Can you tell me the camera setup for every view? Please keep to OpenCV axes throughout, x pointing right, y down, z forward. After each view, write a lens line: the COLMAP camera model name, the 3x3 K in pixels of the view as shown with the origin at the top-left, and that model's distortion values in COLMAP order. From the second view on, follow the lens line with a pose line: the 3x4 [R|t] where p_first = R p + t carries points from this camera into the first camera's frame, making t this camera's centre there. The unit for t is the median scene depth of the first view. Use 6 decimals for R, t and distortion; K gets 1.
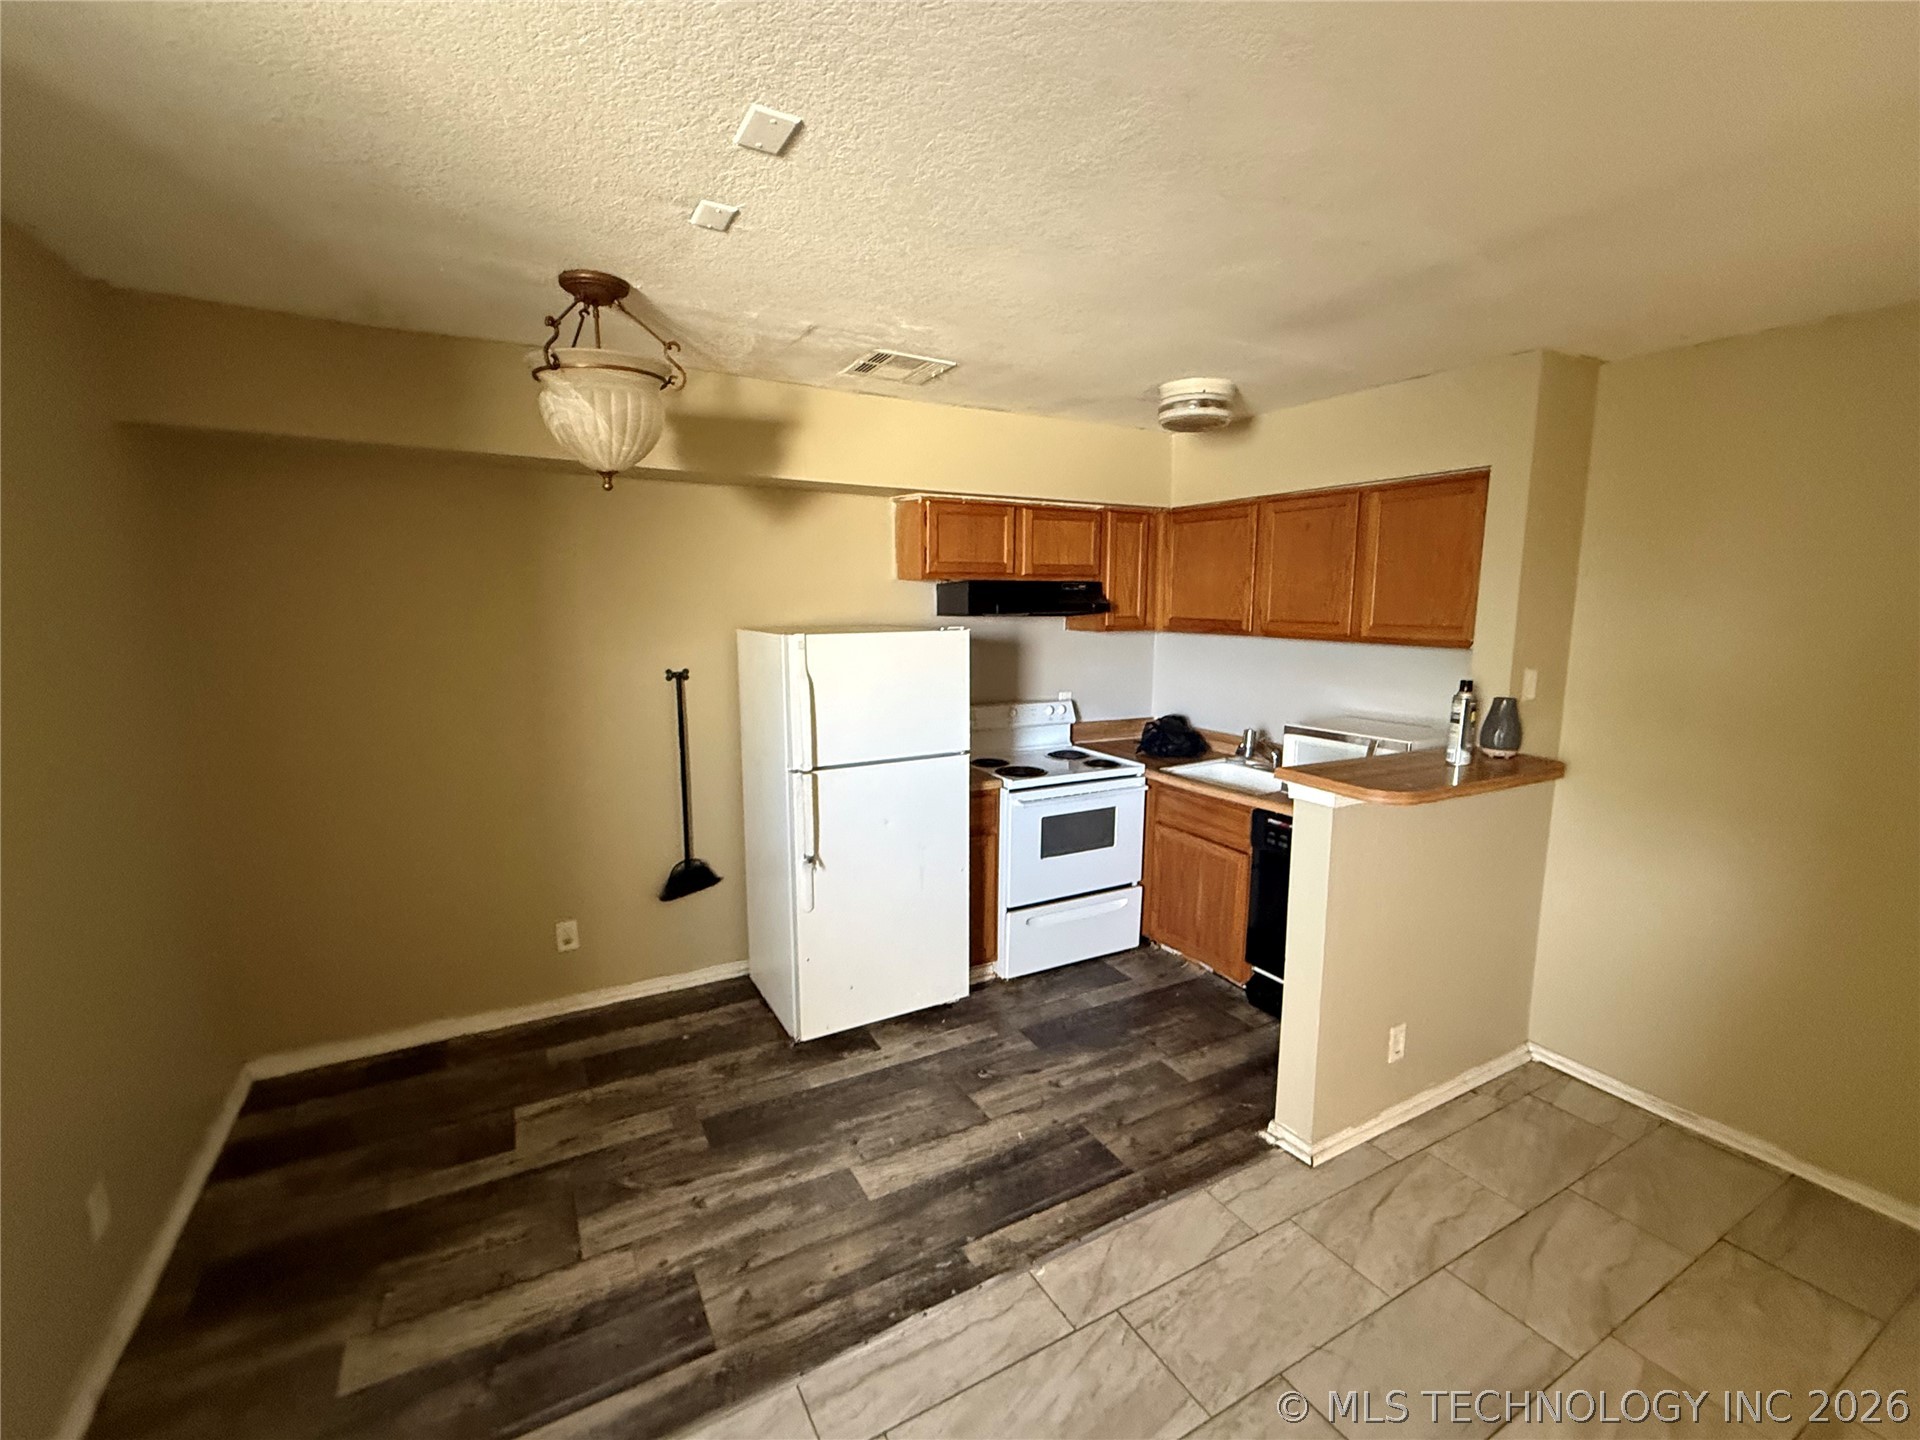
lens RADIAL K [[837.0, 0, 960.0], [0, 837.0, 720.0], [0, 0, 1]] dist [0.000202, -0.000217]
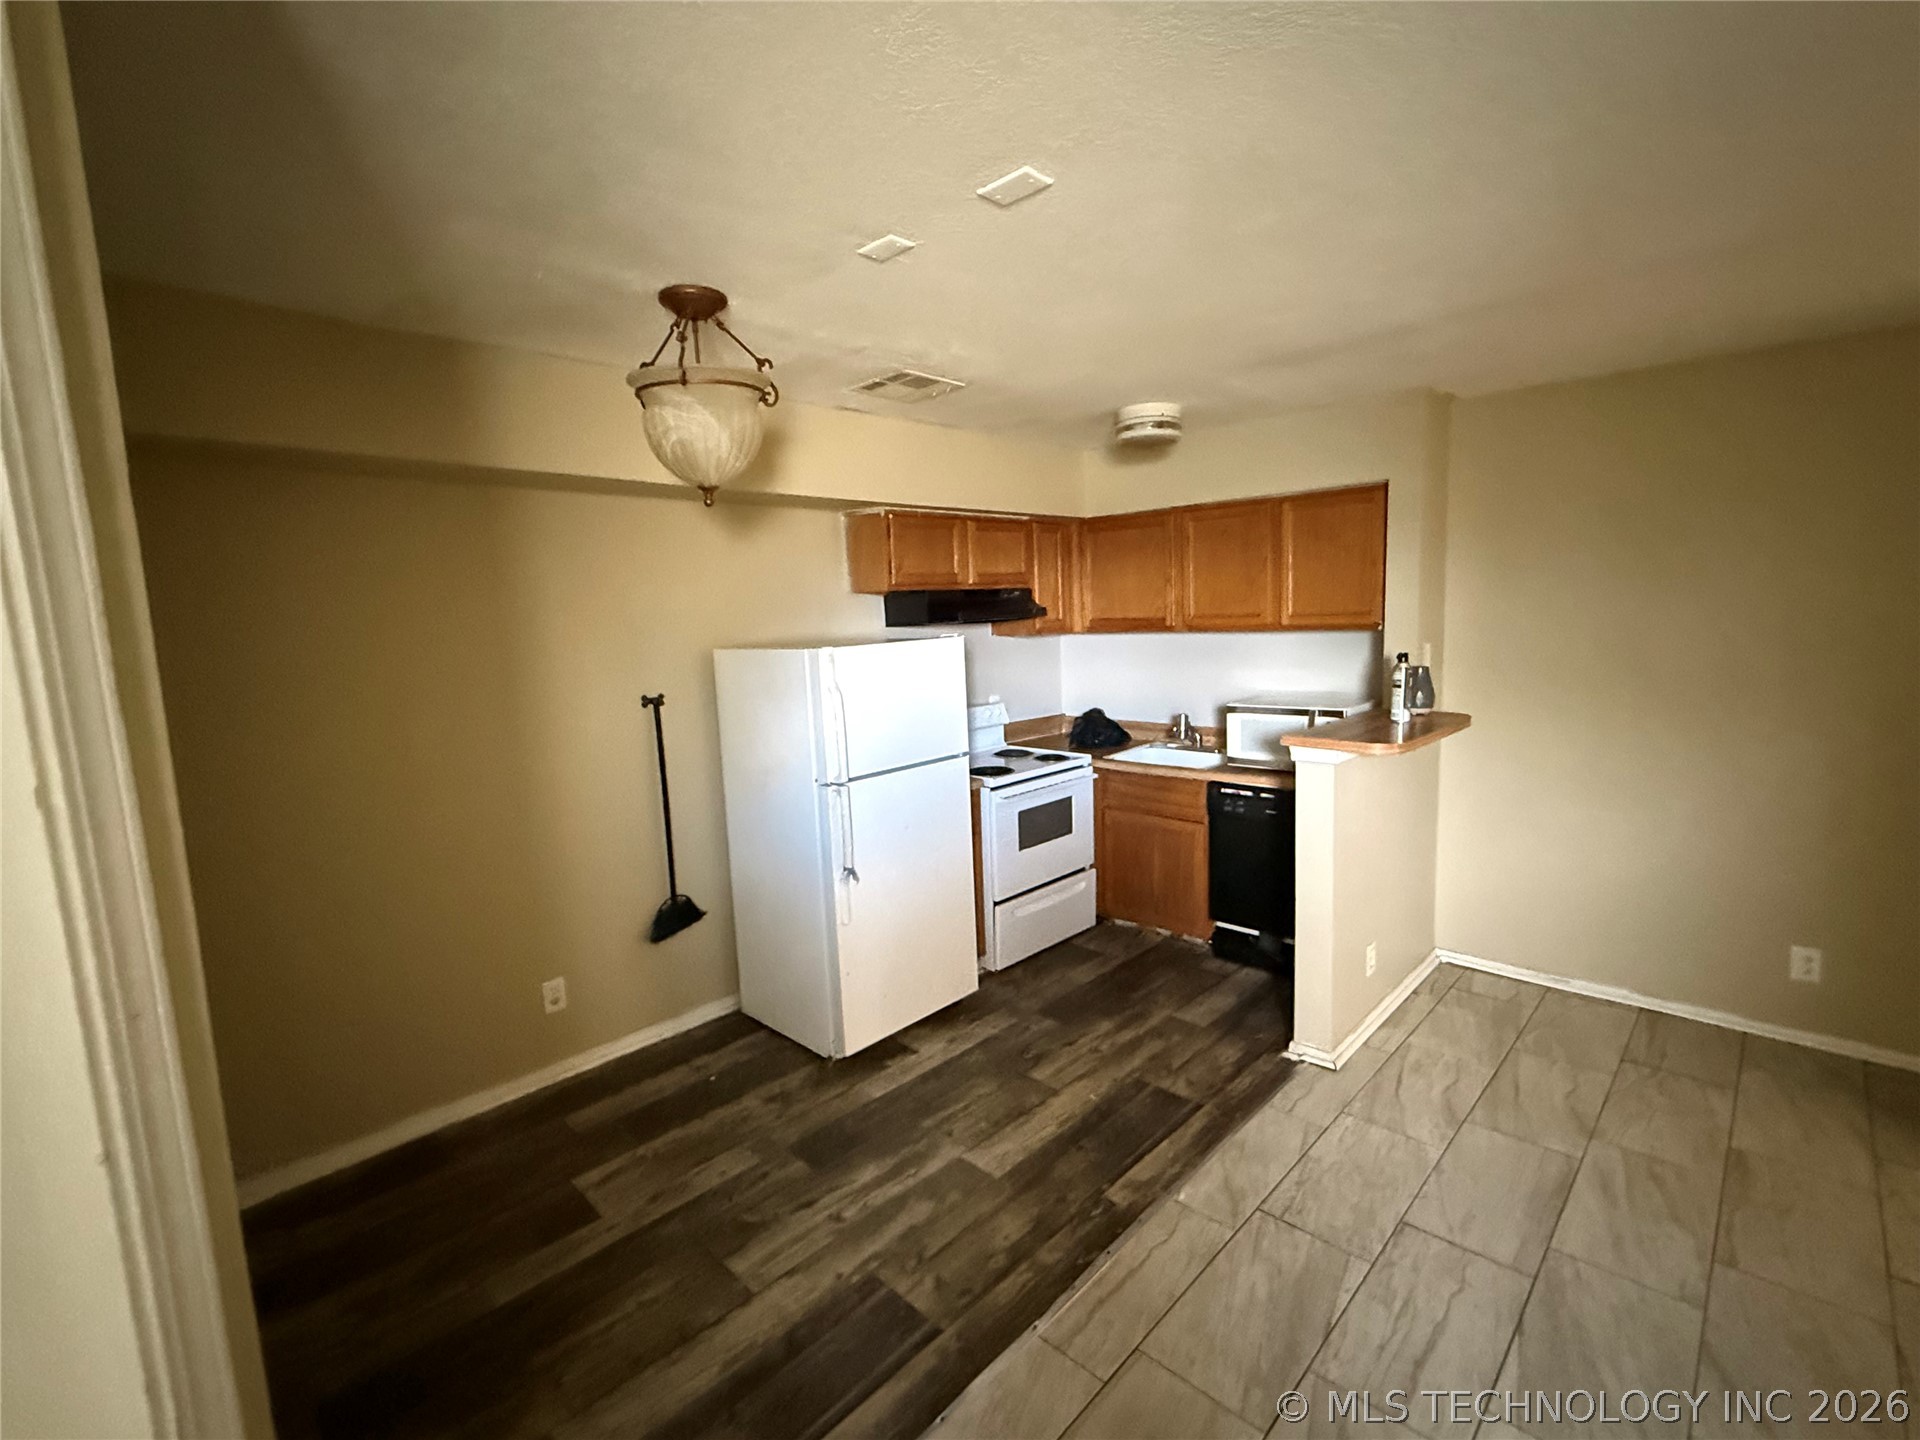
lens RADIAL K [[866.2, 0, 960.0], [0, 866.2, 720.0], [0, 0, 1]] dist [-0.000233, 0.000071]
pose [[0.958383, -0.077751, 0.274695, -0.324495], [0.084092, 0.996393, -0.011365, 0.009483], [-0.272820, 0.033991, 0.961464, -0.038500]]
